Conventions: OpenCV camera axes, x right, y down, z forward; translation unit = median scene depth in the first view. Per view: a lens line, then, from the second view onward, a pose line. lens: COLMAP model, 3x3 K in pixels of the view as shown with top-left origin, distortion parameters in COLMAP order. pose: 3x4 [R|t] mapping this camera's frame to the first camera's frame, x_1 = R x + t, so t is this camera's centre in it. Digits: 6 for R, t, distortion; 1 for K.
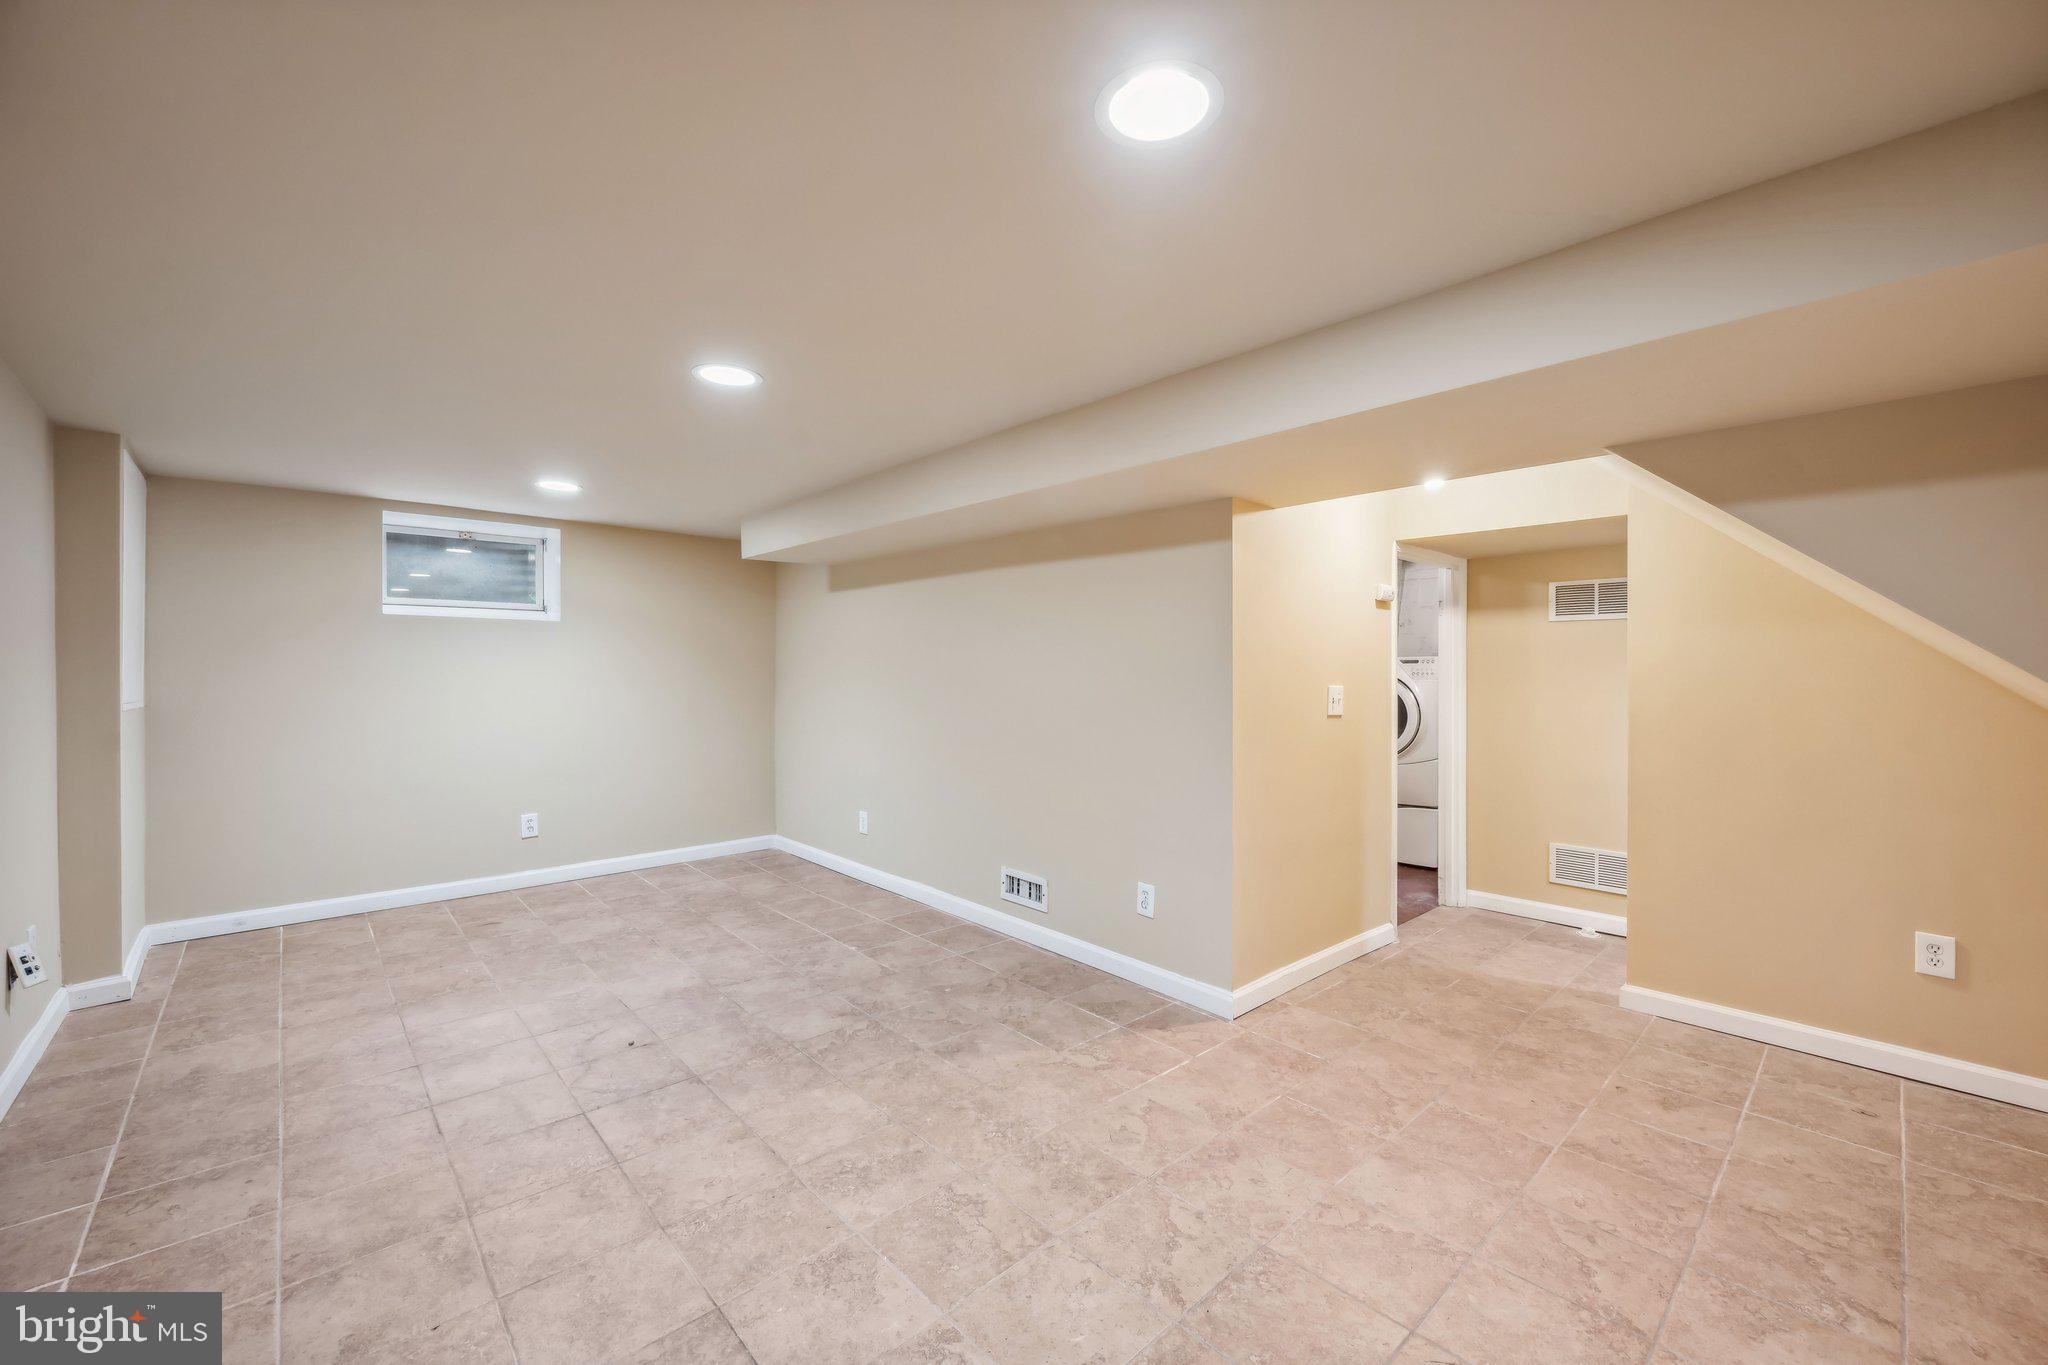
lens RADIAL K [[812.7, 0, 1027.6], [0, 812.7, 667.9], [0, 0, 1]] dist [-0.000460, 0.000220]
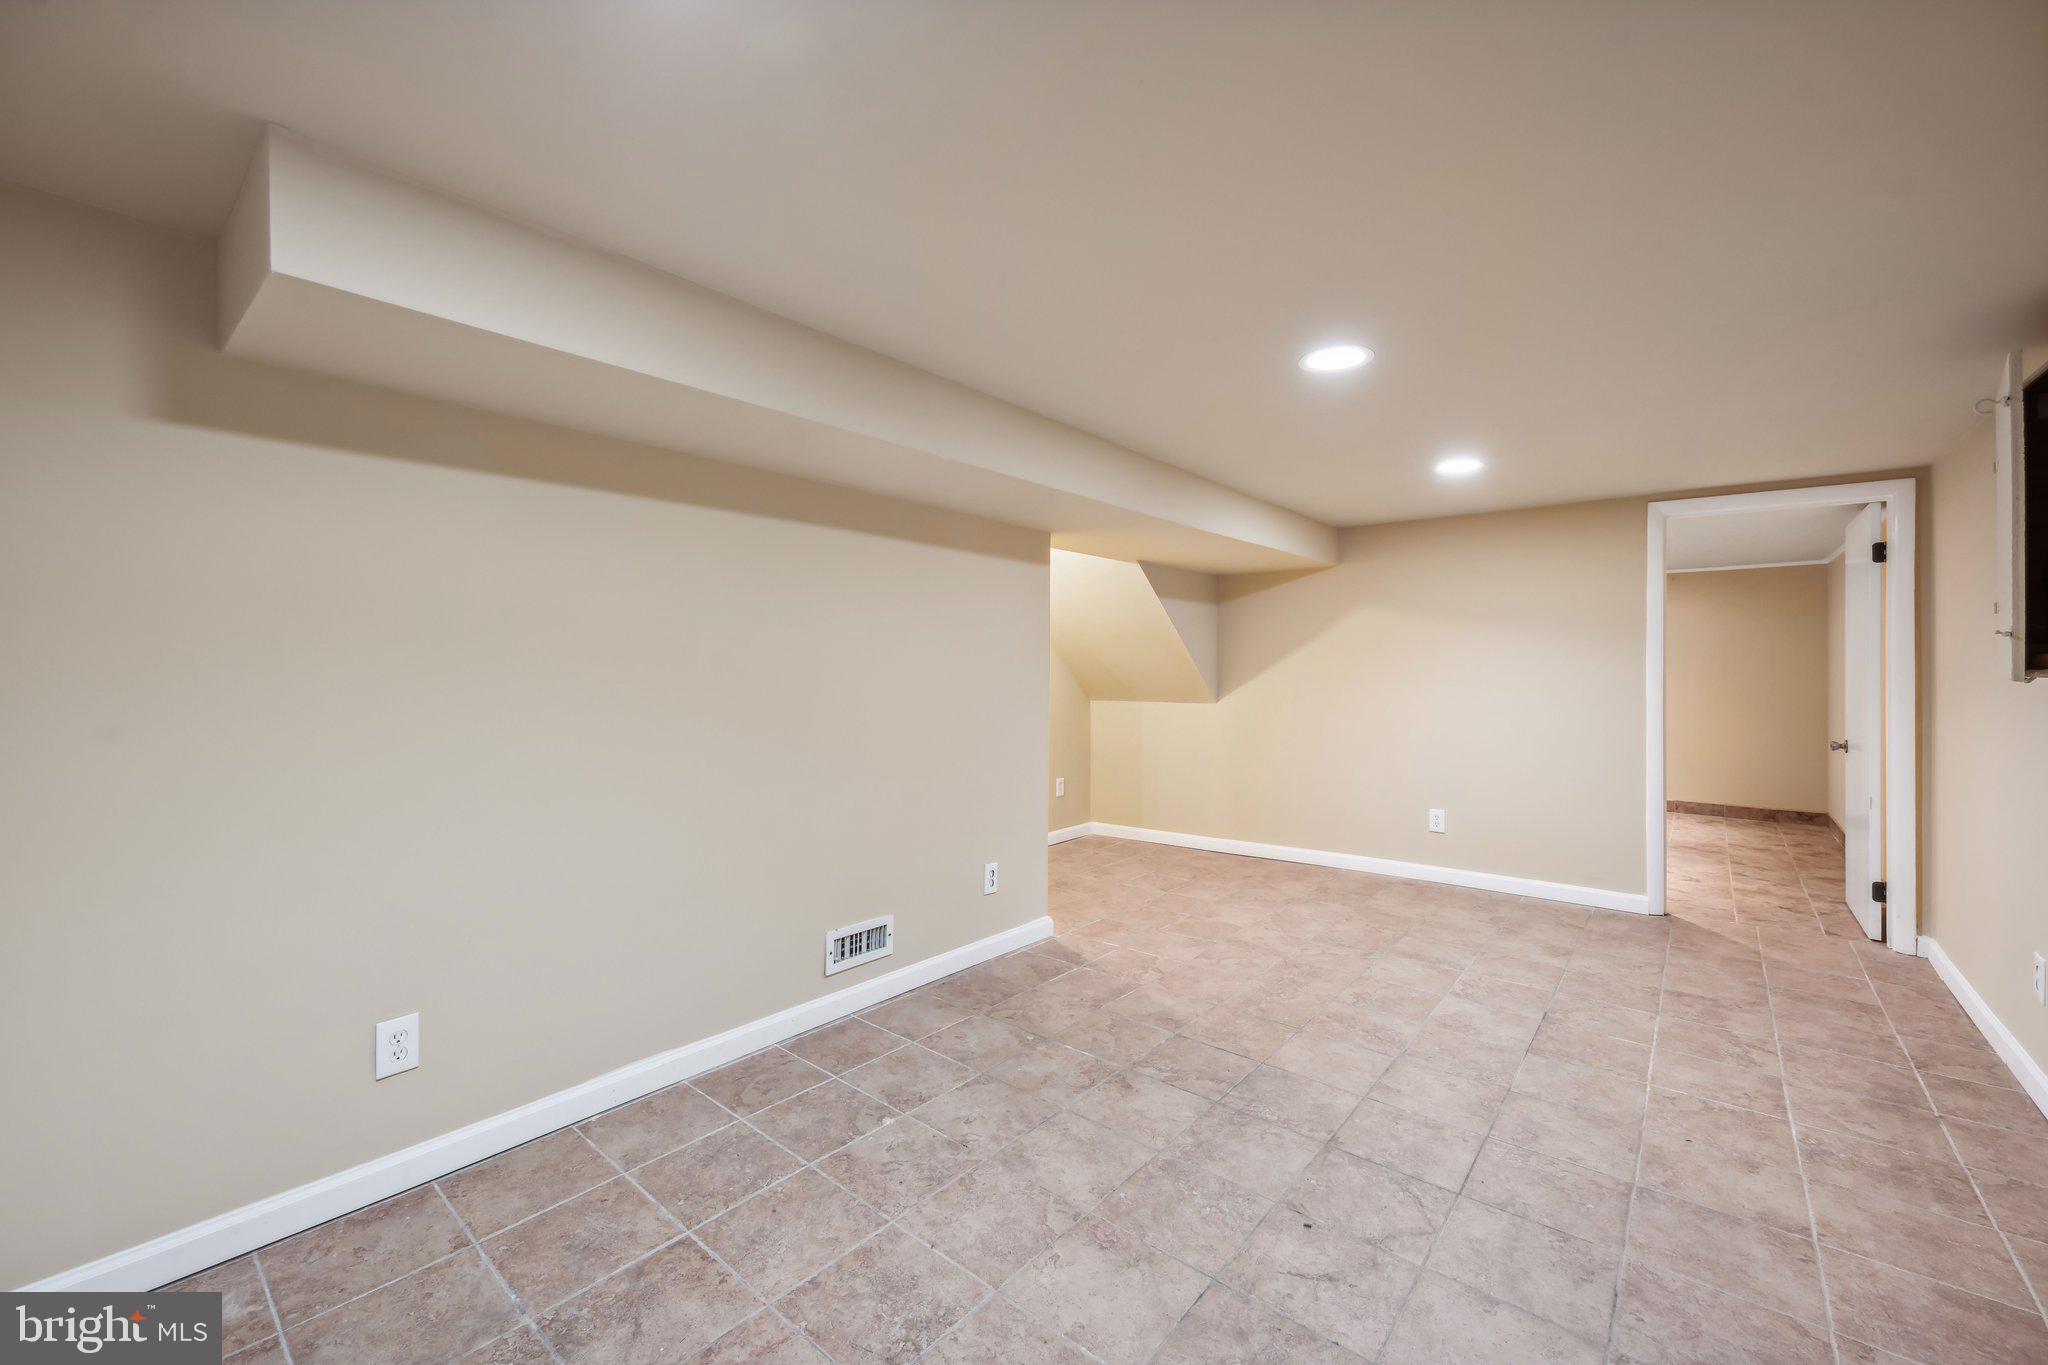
lens RADIAL K [[812.7, 0, 1027.6], [0, 812.7, 667.9], [0, 0, 1]] dist [-0.000460, 0.000220]
pose [[-0.125837, -0.004533, 0.992041, -1.173268], [-0.007446, 0.999966, 0.003625, 0.002654], [-0.992023, -0.006931, -0.125867, 1.377227]]
